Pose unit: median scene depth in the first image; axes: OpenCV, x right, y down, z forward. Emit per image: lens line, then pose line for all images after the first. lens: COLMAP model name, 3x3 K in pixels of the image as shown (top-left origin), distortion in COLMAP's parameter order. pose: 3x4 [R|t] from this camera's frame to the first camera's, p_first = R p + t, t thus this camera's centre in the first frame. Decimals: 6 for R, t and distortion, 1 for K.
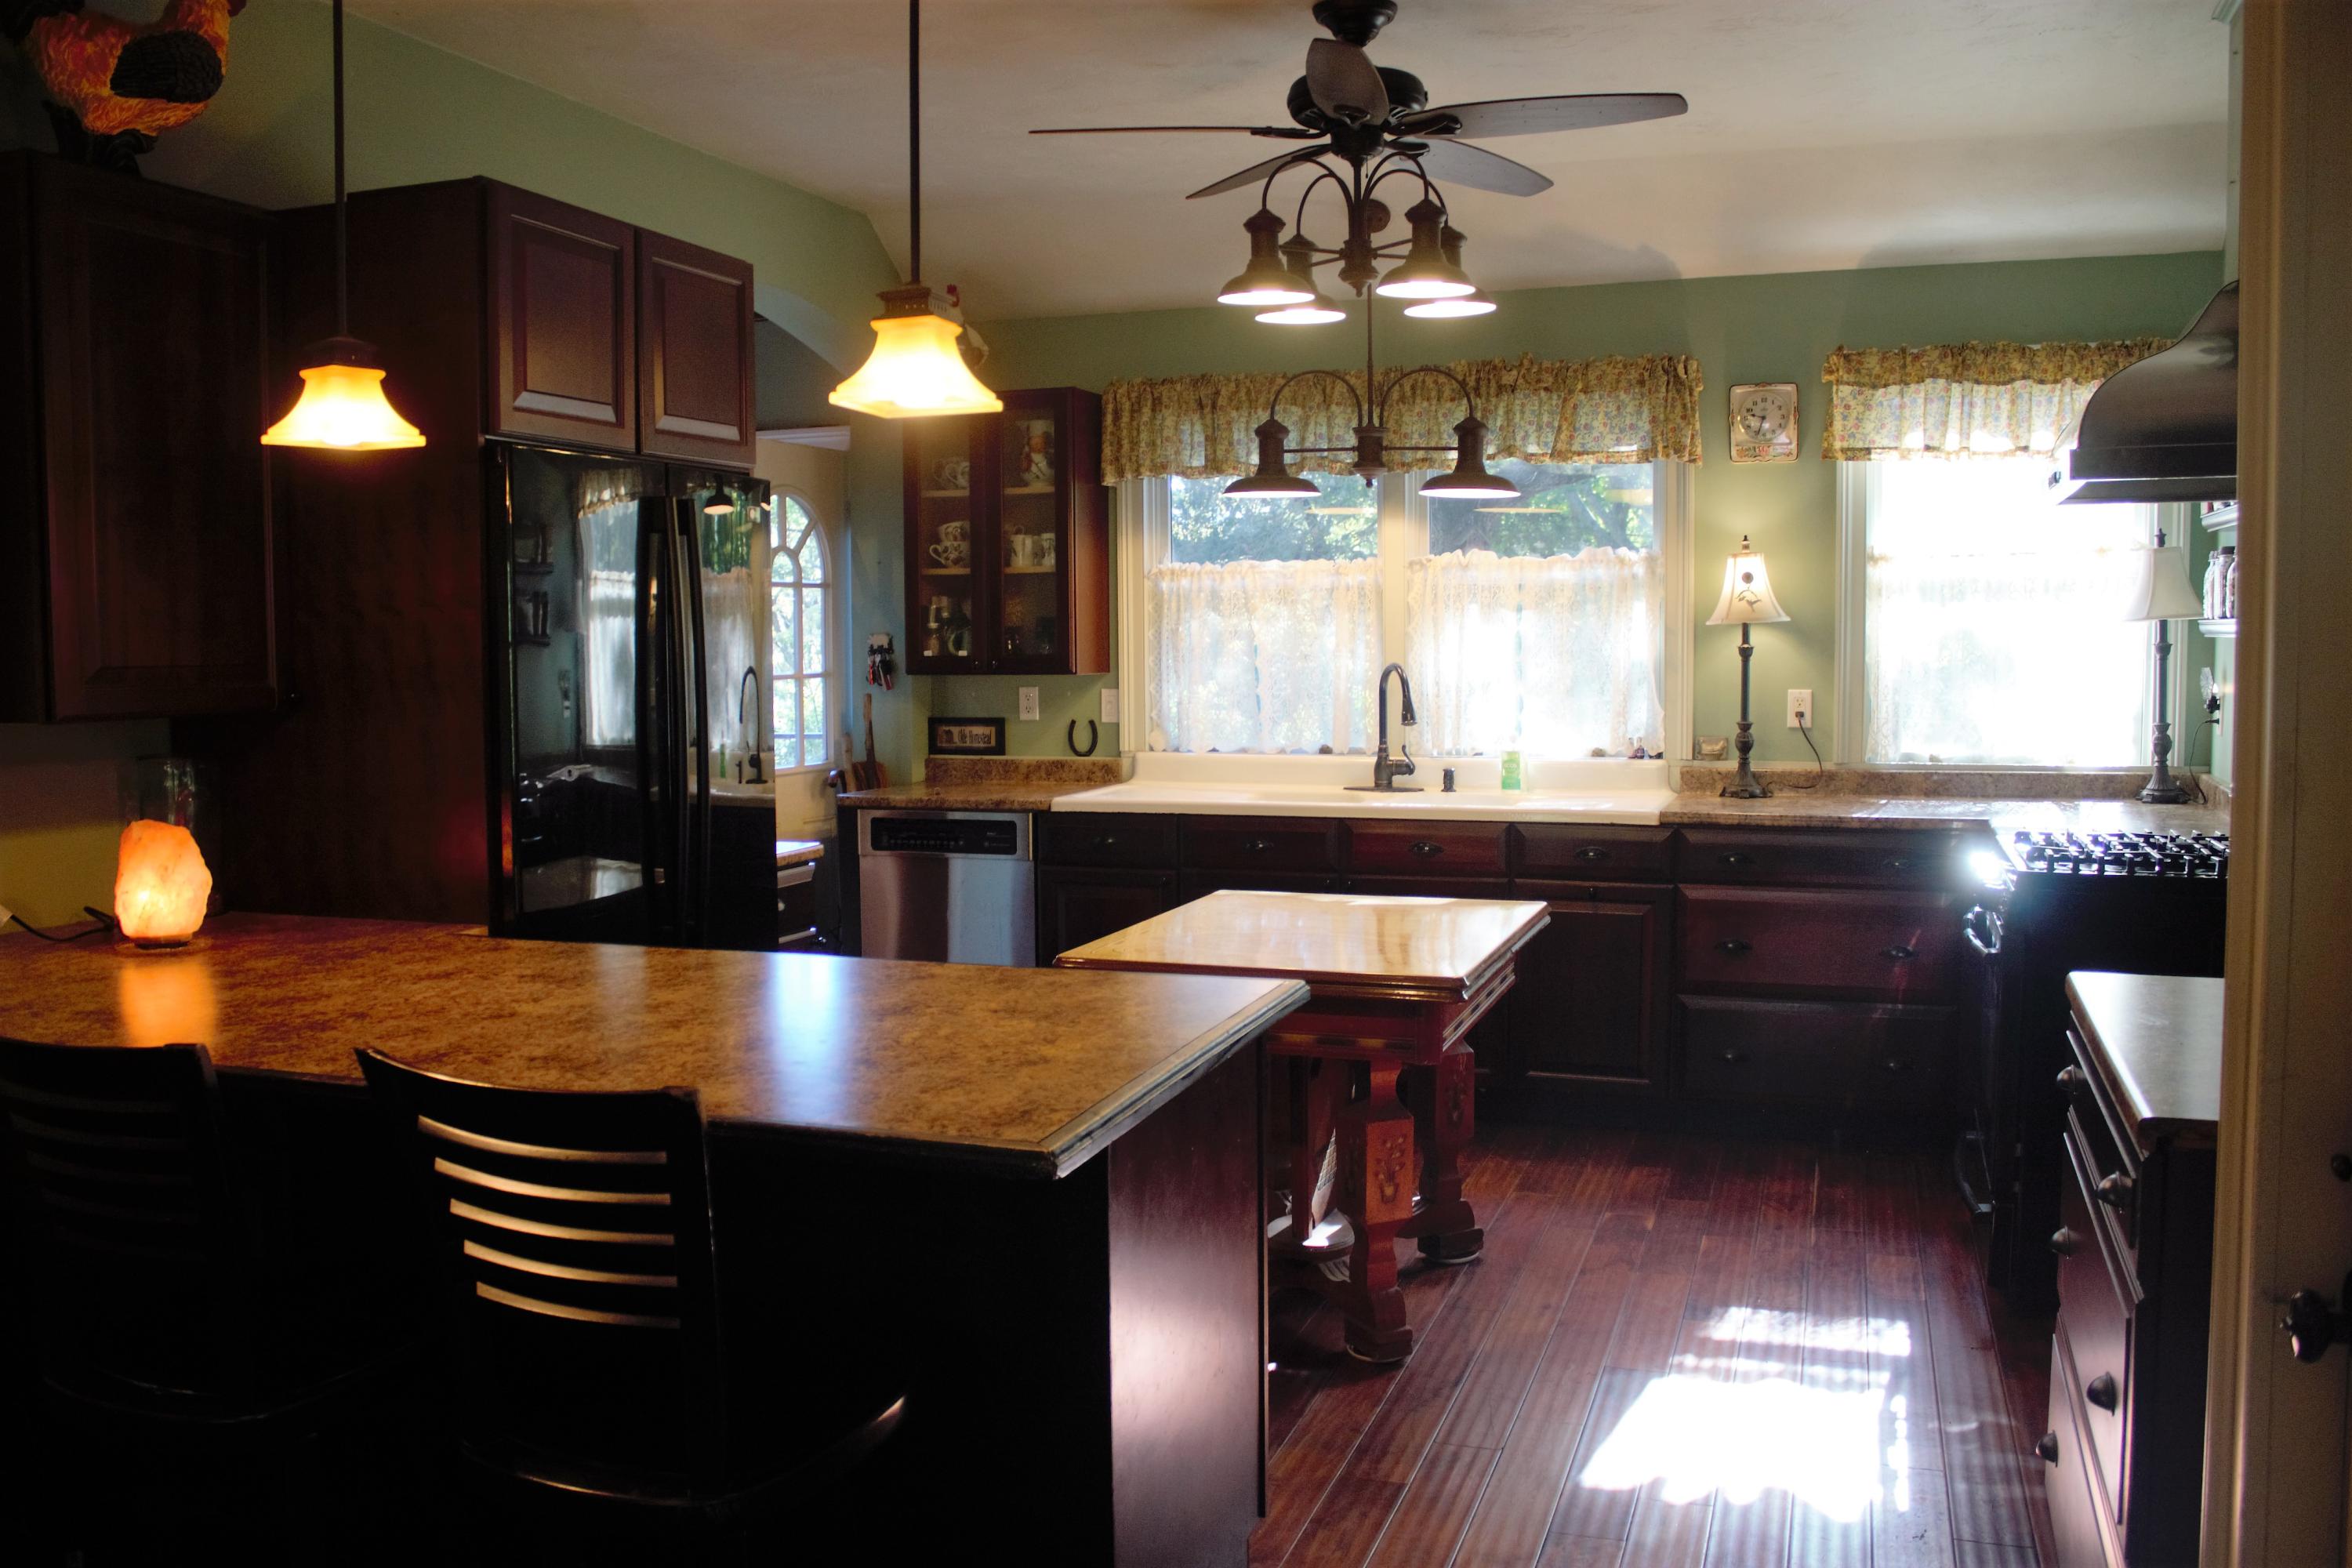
lens RADIAL K [[1948.1, 0, 1166.6], [0, 1948.1, 744.7], [0, 0, 1]] dist [-0.113092, 0.085266]
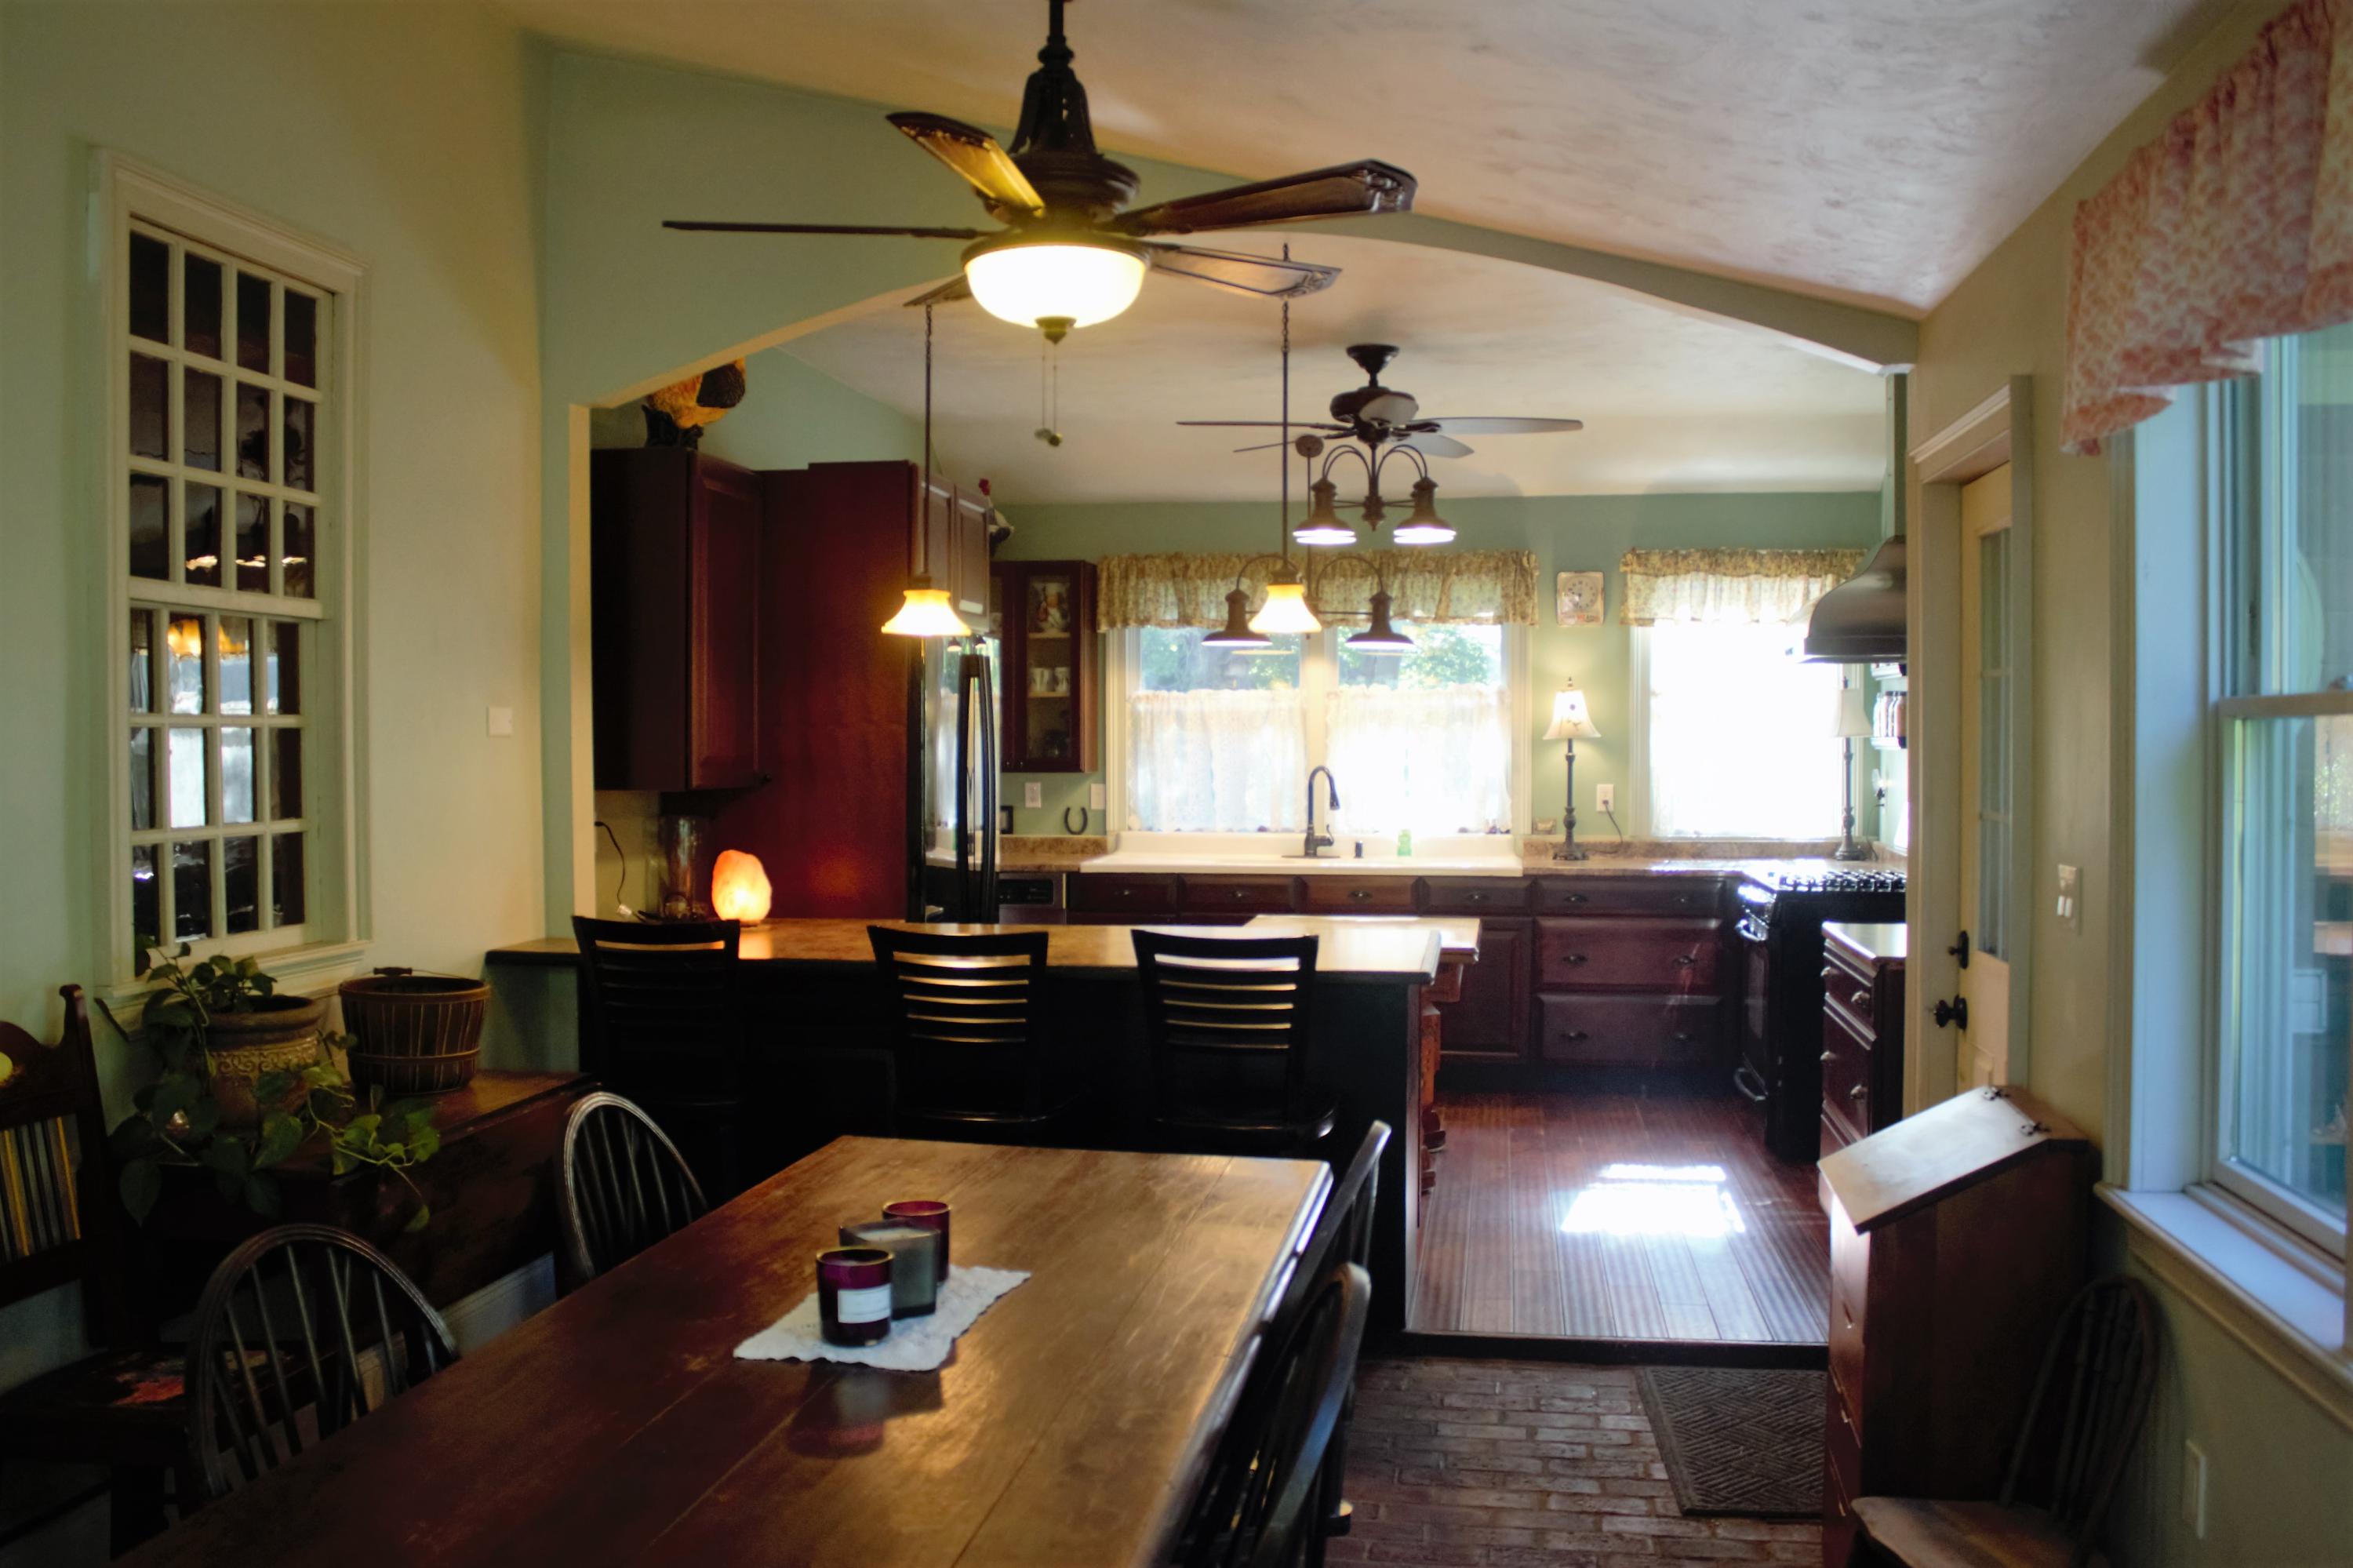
lens RADIAL K [[1949.0, 0, 1167.1], [0, 1949.0, 744.7], [0, 0, 1]] dist [-0.113092, 0.085266]
pose [[0.987187, 0.007768, 0.159381, -0.219490], [0.001189, 0.998429, -0.056024, 0.021643], [-0.159566, 0.055496, 0.985626, -0.363422]]
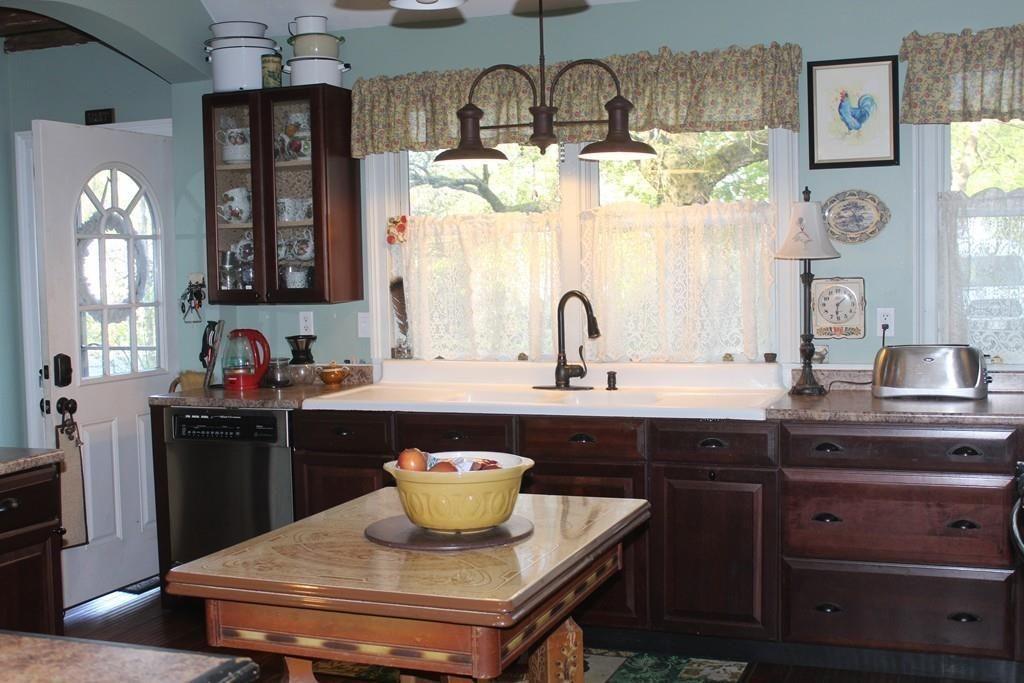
lens RADIAL K [[1195.7, 0, 513.7], [0, 1195.7, 324.2], [0, 0, 1]] dist [-0.027442, -0.020502]
pose [[0.999688, -0.013632, -0.020924, 0.100905], [0.013444, 0.999868, -0.009112, -0.013434], [0.021046, 0.008828, 0.999740, 0.213155]]
